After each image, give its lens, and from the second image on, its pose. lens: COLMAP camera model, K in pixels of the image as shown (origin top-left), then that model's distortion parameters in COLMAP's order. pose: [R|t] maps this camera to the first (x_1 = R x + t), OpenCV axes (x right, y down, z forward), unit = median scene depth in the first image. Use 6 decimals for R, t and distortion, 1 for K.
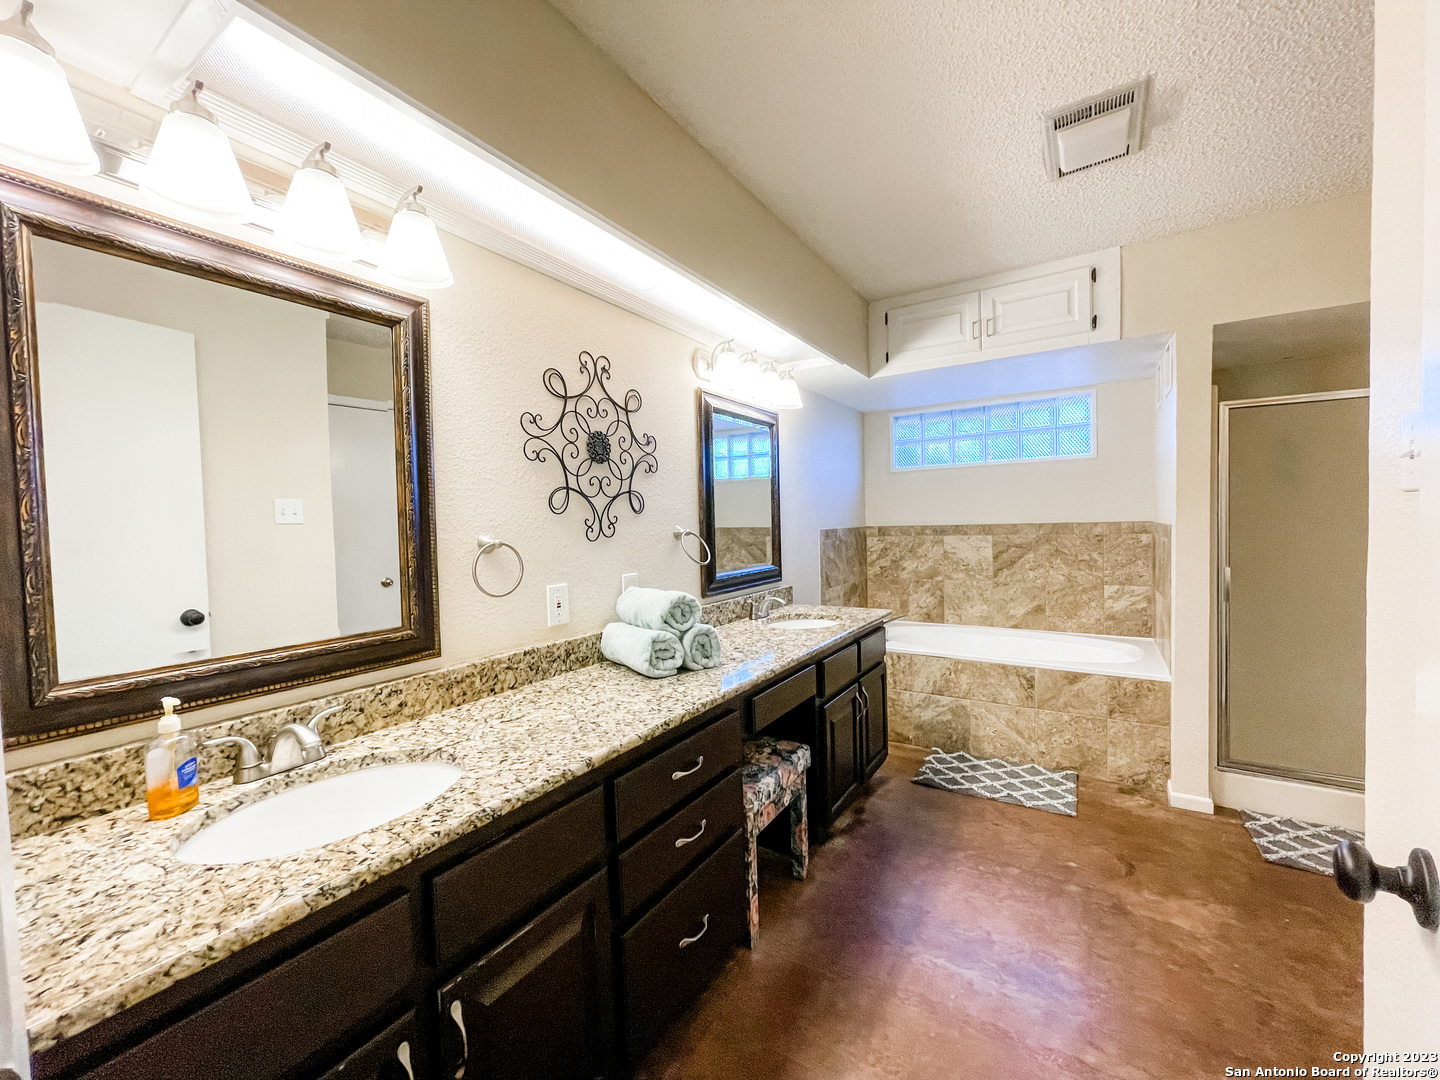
lens RADIAL K [[579.0, 0, 721.4], [0, 579.0, 537.9], [0, 0, 1]] dist [-0.004610, 0.000466]
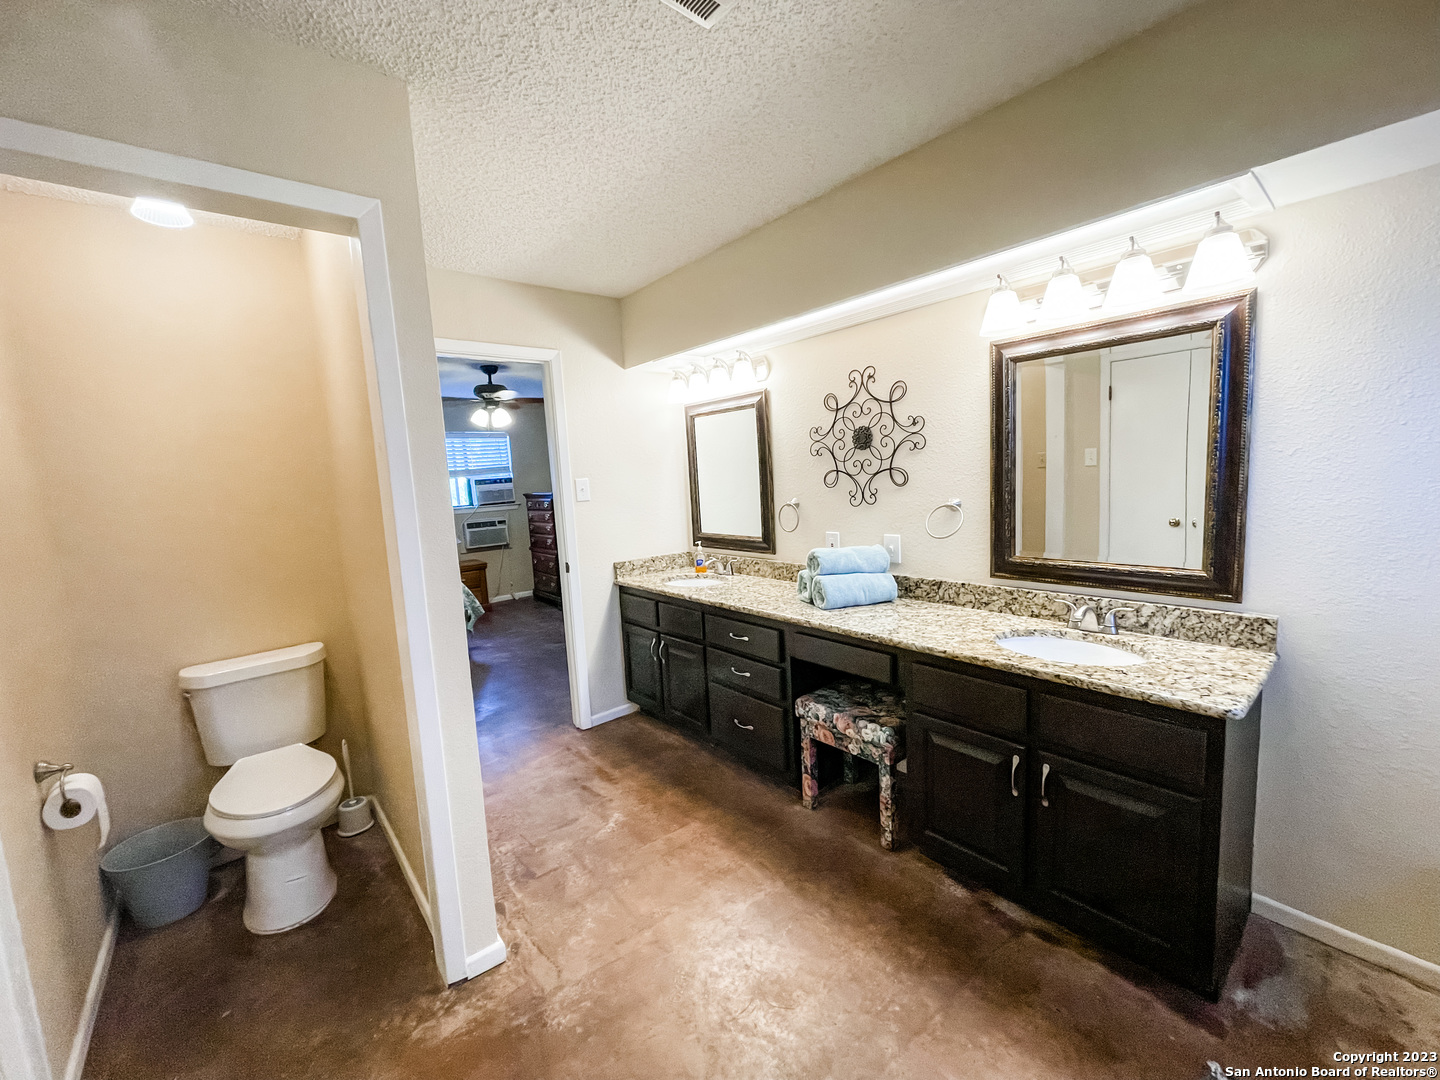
lens RADIAL K [[579.0, 0, 721.1], [0, 579.0, 538.7], [0, 0, 1]] dist [-0.004610, 0.000466]
pose [[-0.289136, 0.145580, -0.946154, 1.210353], [0.028362, 0.989238, 0.143542, -0.127297], [0.956868, 0.014668, -0.290153, 1.082679]]
